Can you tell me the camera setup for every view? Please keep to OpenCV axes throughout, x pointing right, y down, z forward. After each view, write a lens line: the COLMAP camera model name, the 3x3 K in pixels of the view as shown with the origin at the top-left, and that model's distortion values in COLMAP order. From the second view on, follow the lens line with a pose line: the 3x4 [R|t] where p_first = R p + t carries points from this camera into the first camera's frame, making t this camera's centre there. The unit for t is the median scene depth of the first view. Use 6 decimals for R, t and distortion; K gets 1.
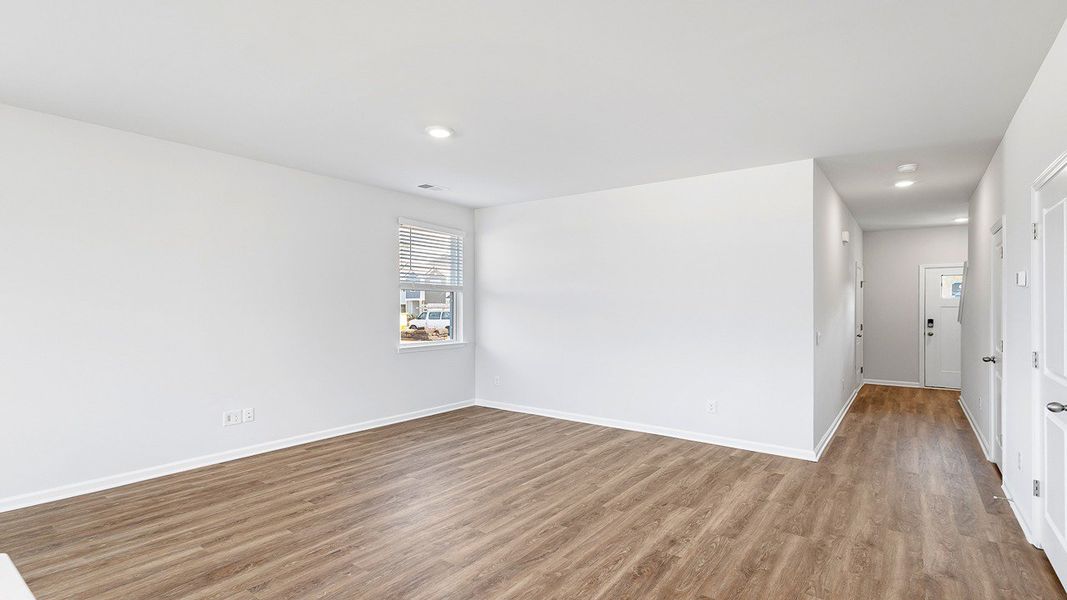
lens RADIAL K [[502.6, 0, 534.1], [0, 502.6, 304.5], [0, 0, 1]] dist [0.010229, -0.000663]
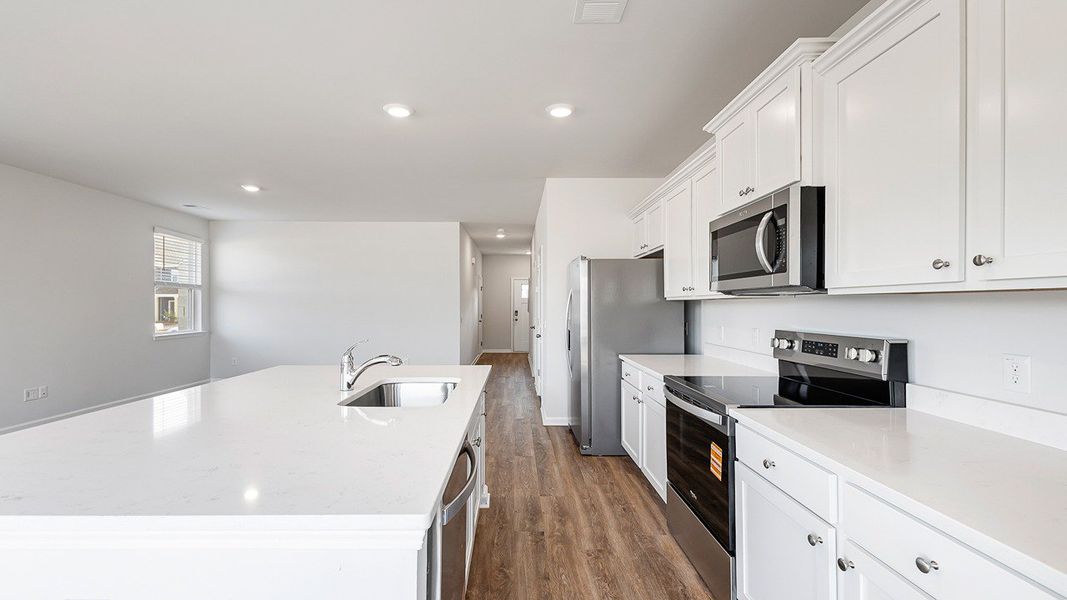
lens RADIAL K [[502.6, 0, 532.9], [0, 502.6, 302.2], [0, 0, 1]] dist [0.010229, -0.000663]
pose [[0.779020, 0.002181, 0.626995, -0.276399], [0.000295, 0.999993, -0.003844, 0.009646], [-0.626999, 0.003180, 0.779014, -0.426005]]
